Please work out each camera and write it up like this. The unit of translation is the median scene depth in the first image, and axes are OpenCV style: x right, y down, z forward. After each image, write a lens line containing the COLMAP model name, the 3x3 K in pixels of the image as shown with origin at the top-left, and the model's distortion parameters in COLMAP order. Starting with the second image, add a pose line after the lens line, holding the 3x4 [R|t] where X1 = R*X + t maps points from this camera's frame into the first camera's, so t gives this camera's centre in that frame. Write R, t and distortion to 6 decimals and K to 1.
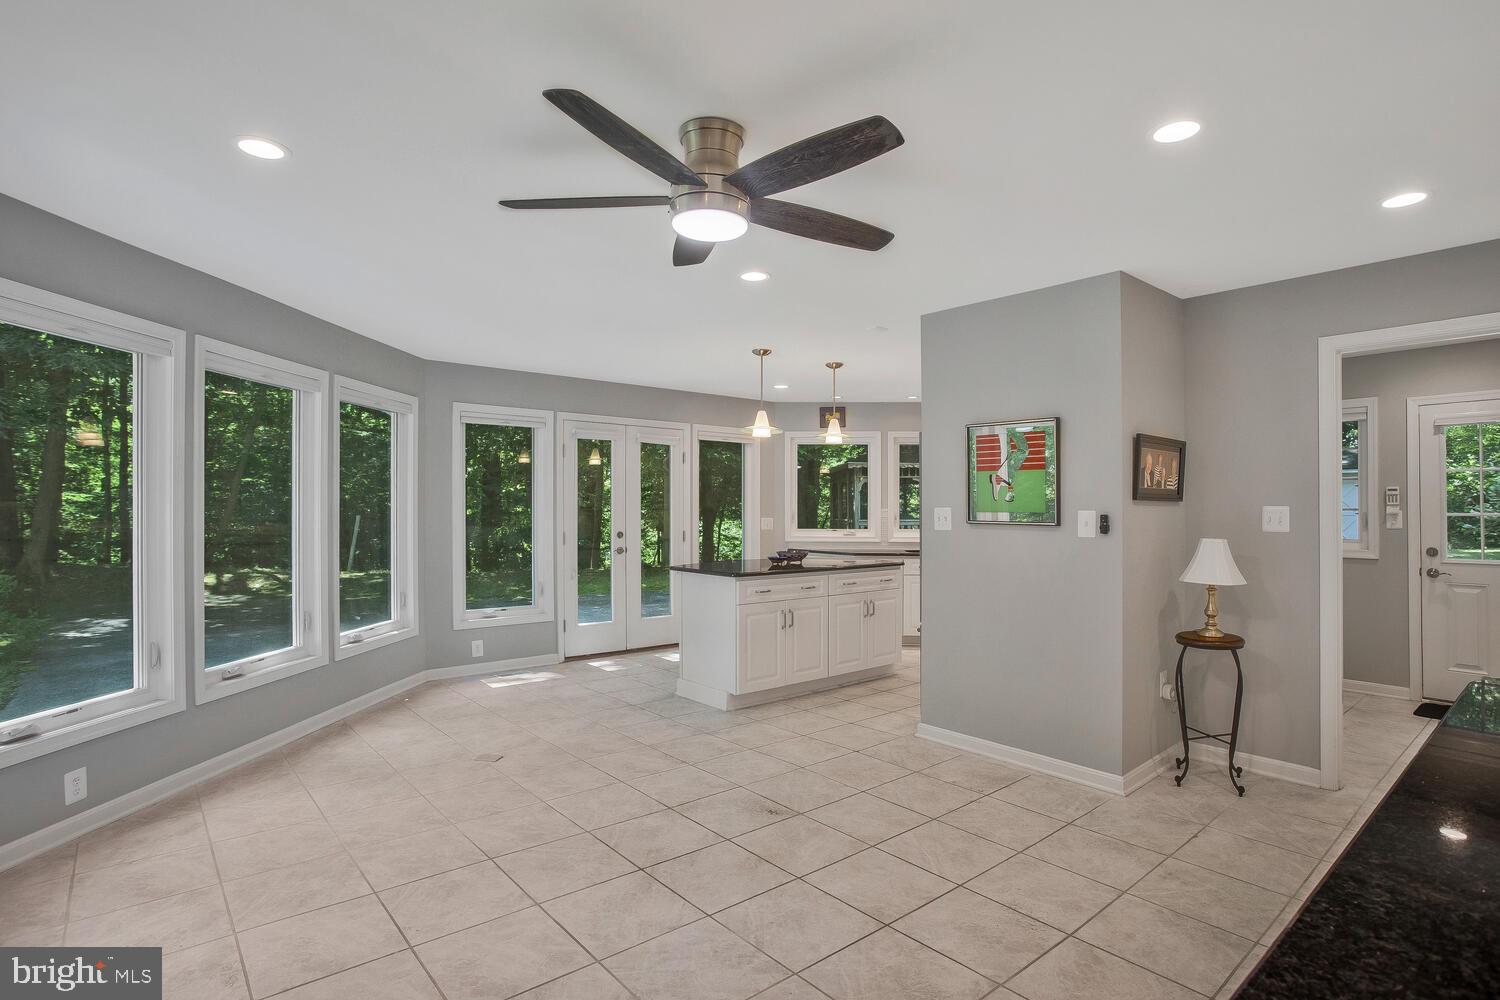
lens RADIAL K [[760.6, 0, 749.3], [0, 760.6, 506.5], [0, 0, 1]] dist [-0.006022, -0.000267]
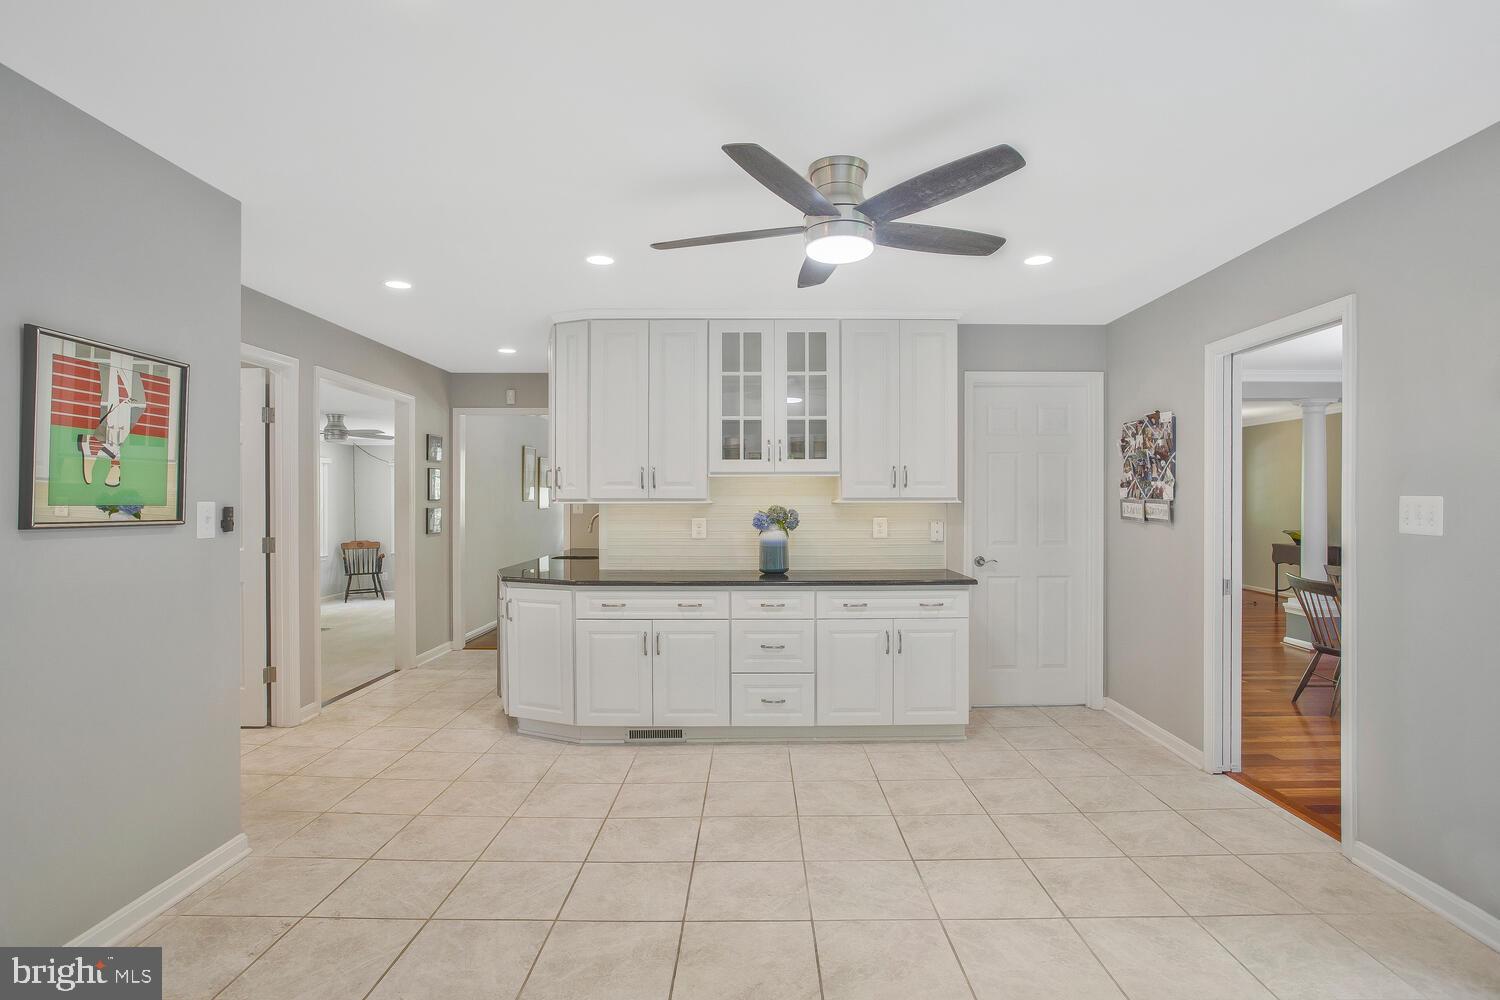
lens RADIAL K [[760.6, 0, 749.1], [0, 760.6, 497.4], [0, 0, 1]] dist [-0.006022, -0.000267]
pose [[-0.759973, -0.000502, 0.649954, -0.459719], [-0.006964, 0.999949, -0.007371, 0.003546], [-0.649917, -0.010128, -0.759938, 1.323324]]
